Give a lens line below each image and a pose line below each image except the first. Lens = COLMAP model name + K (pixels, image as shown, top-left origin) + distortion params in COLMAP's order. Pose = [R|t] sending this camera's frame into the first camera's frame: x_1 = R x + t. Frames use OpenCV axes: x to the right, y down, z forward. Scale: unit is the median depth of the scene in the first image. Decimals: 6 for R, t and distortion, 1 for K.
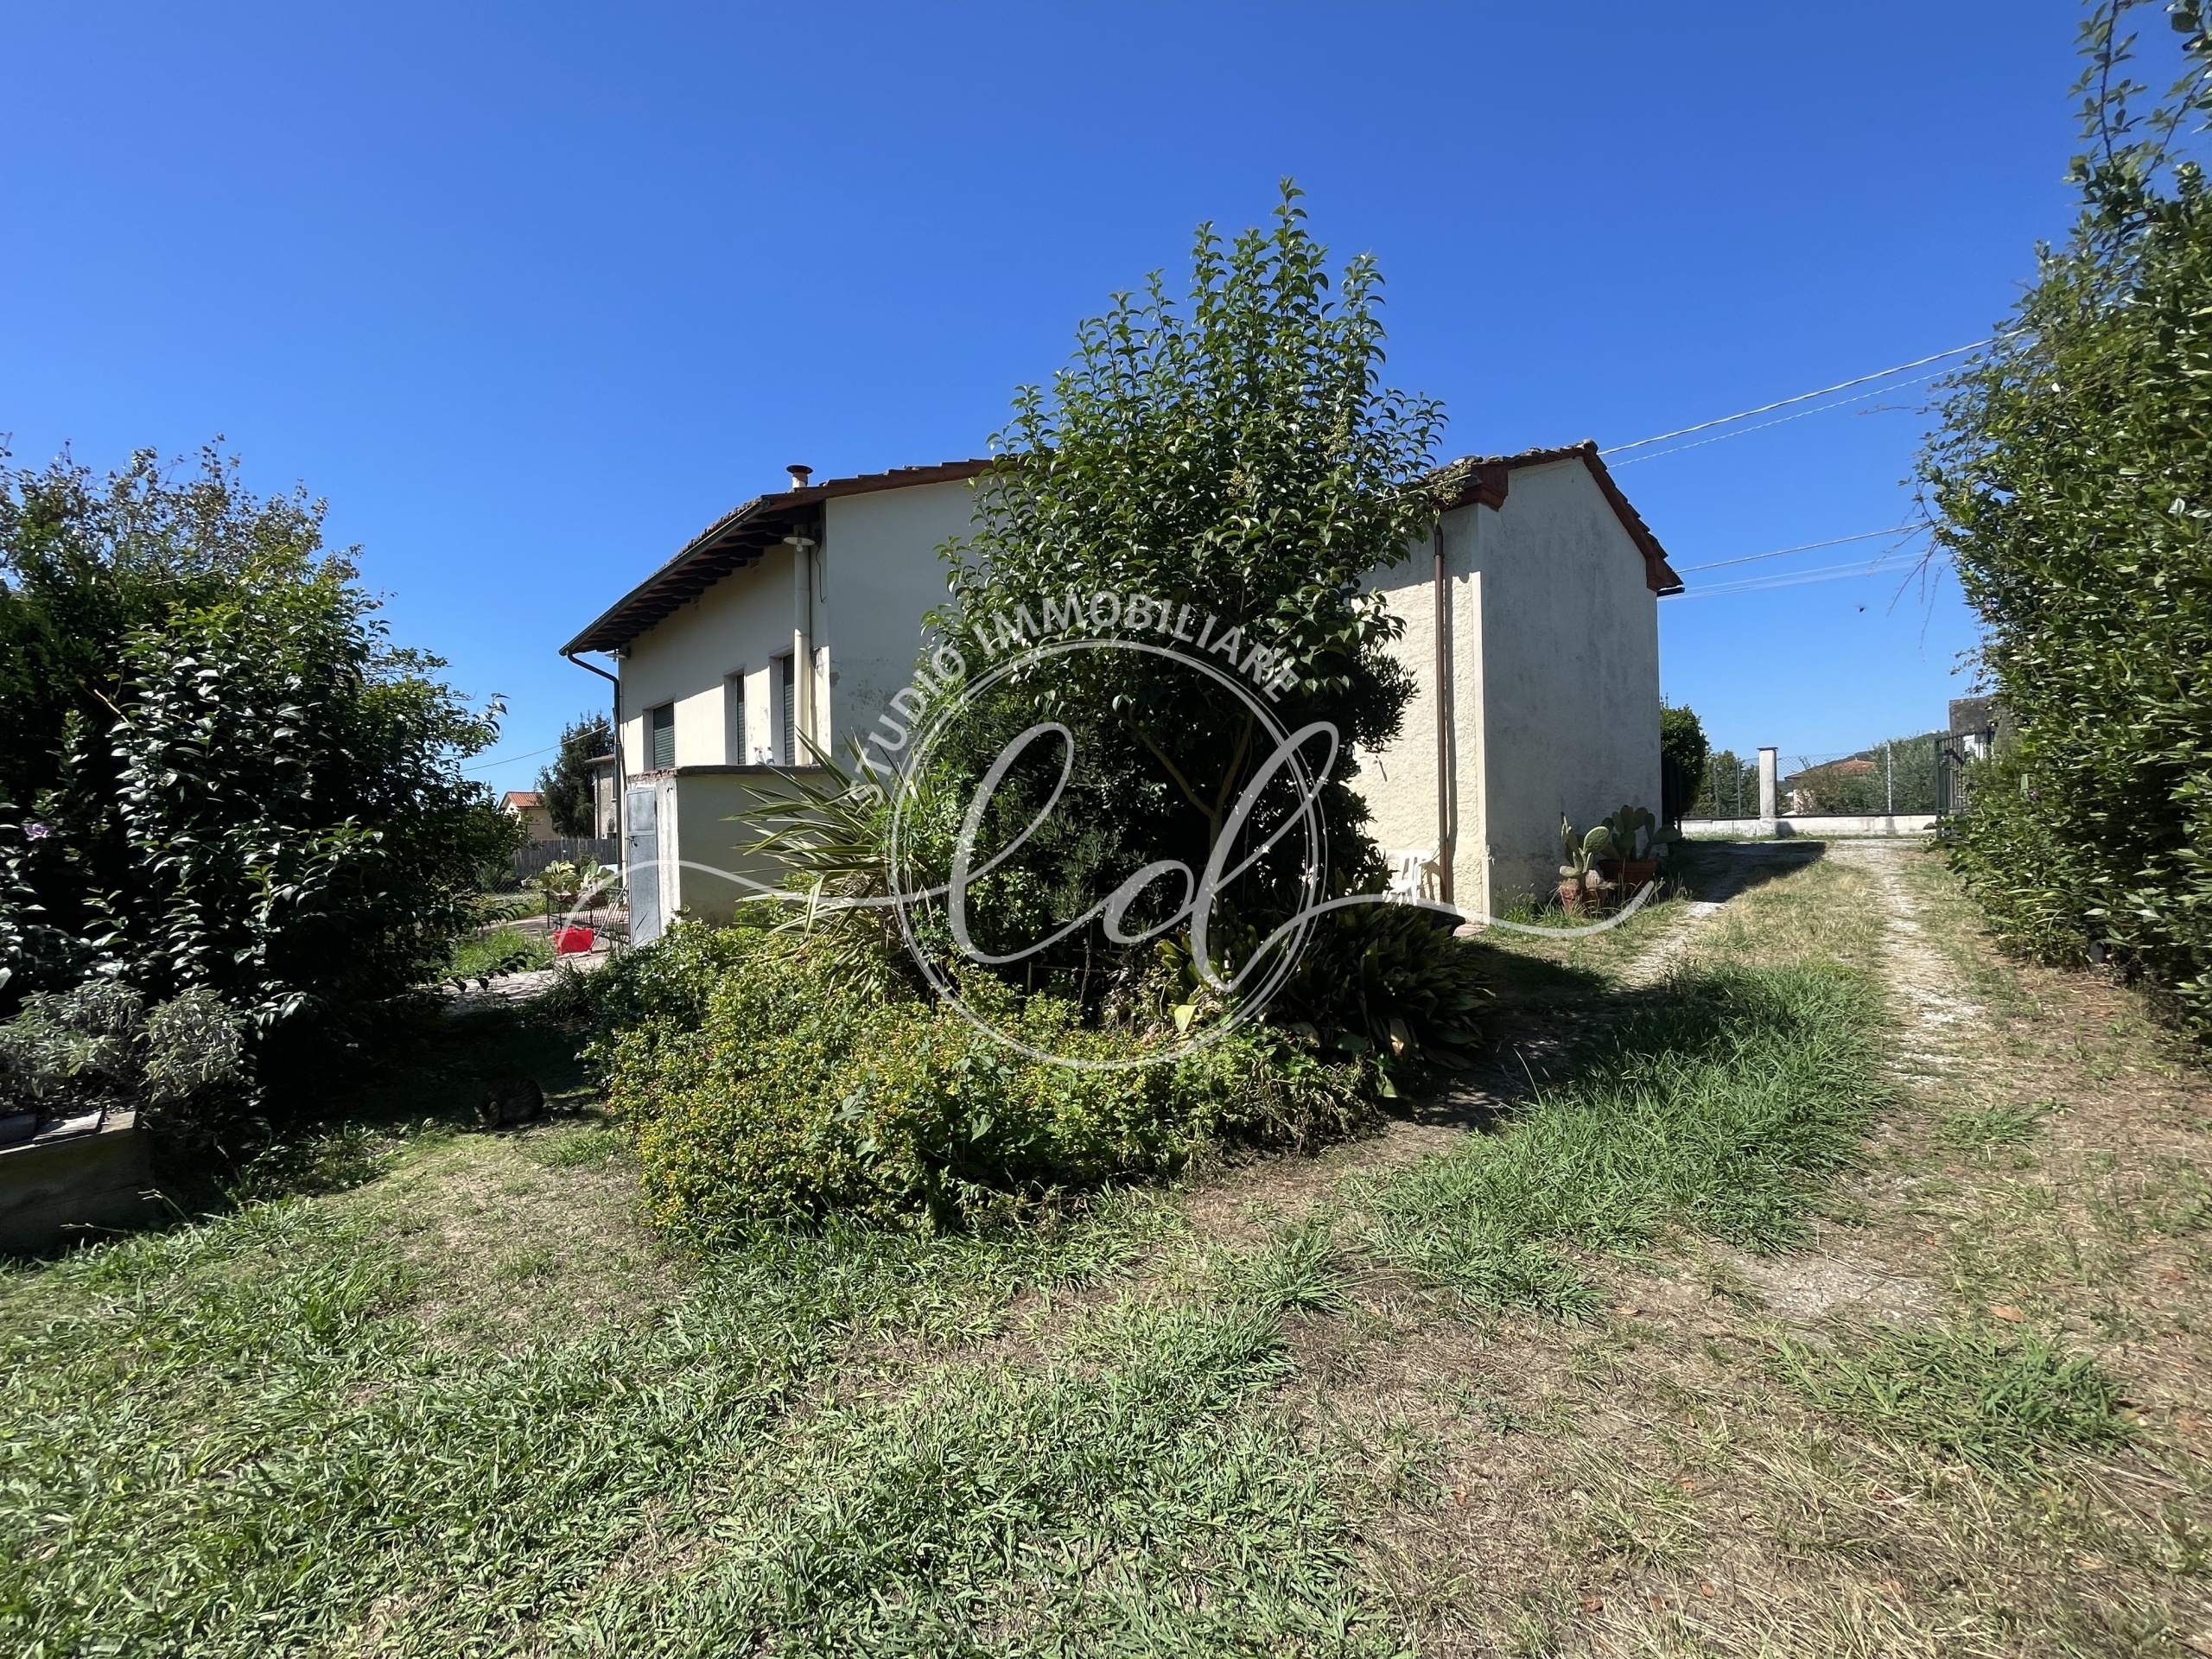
lens RADIAL K [[896.2, 0, 1093.5], [0, 896.2, 836.7], [0, 0, 1]] dist [-0.007636, 0.002943]
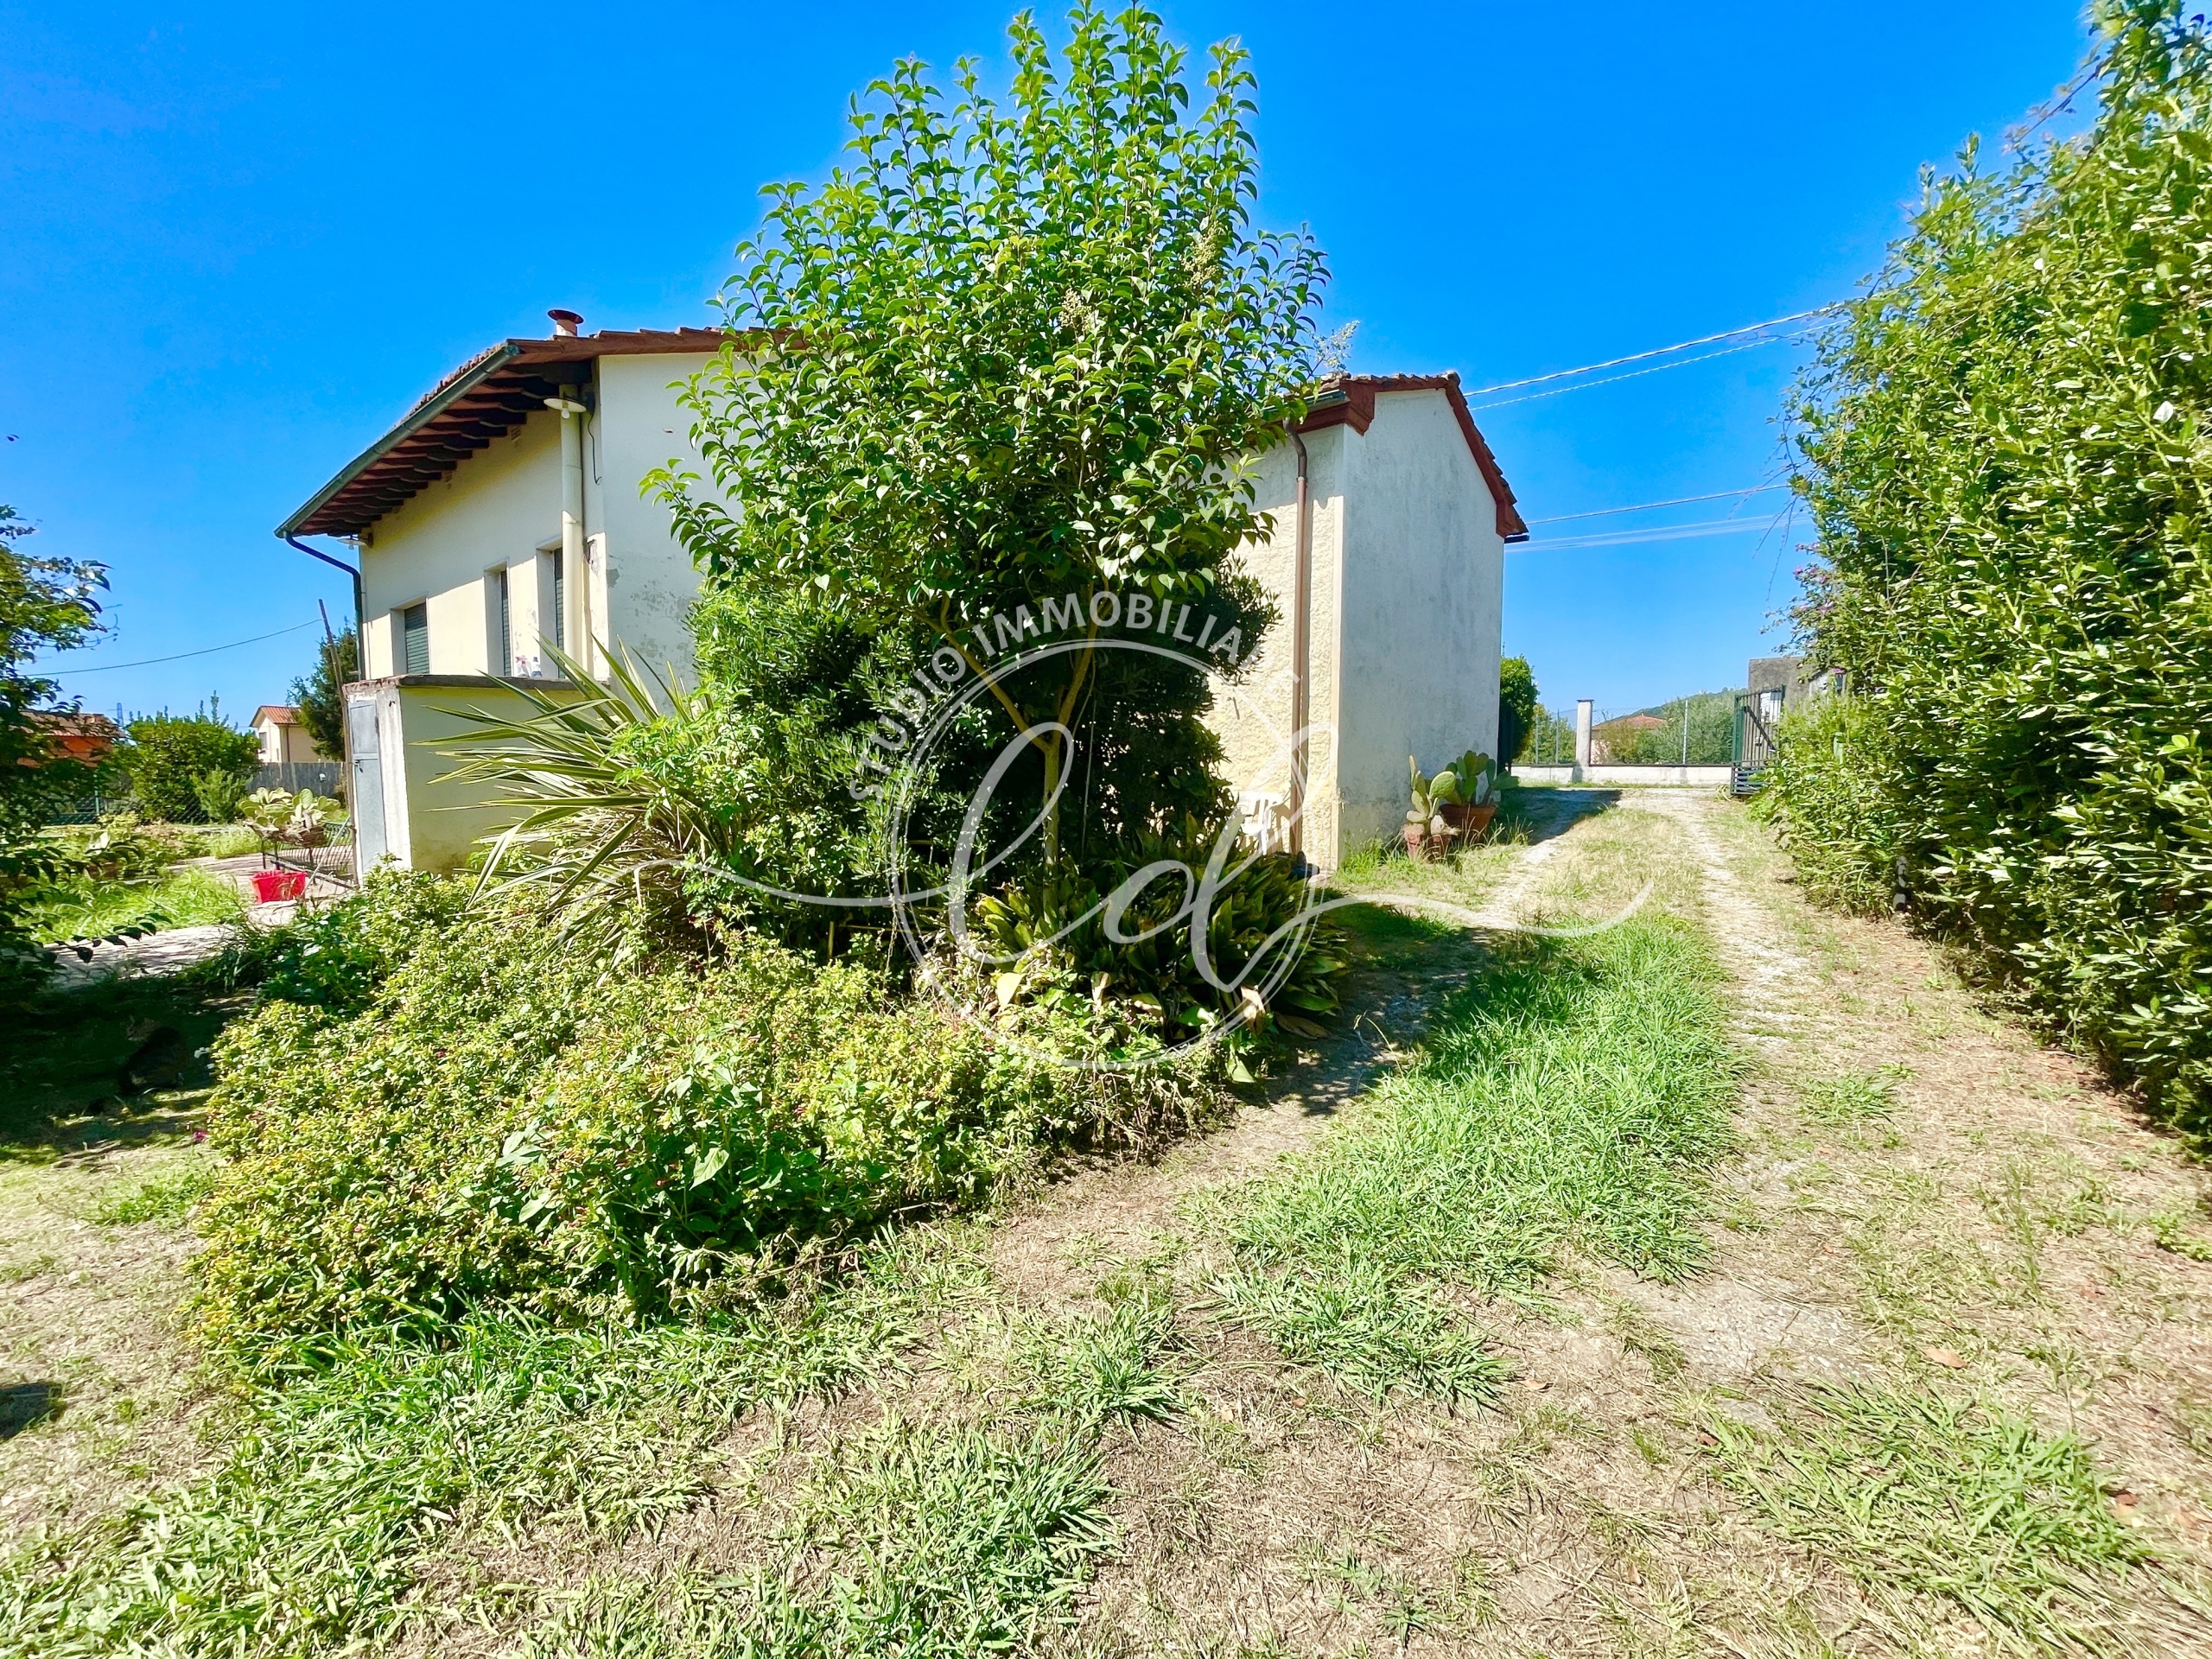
lens RADIAL K [[896.2, 0, 1096.6], [0, 896.2, 826.6], [0, 0, 1]] dist [-0.007636, 0.002943]
pose [[0.986067, 0.010119, 0.166042, 0.042670], [-0.020107, 0.998080, 0.058583, -0.001946], [-0.165130, -0.061105, 0.984377, 0.169817]]
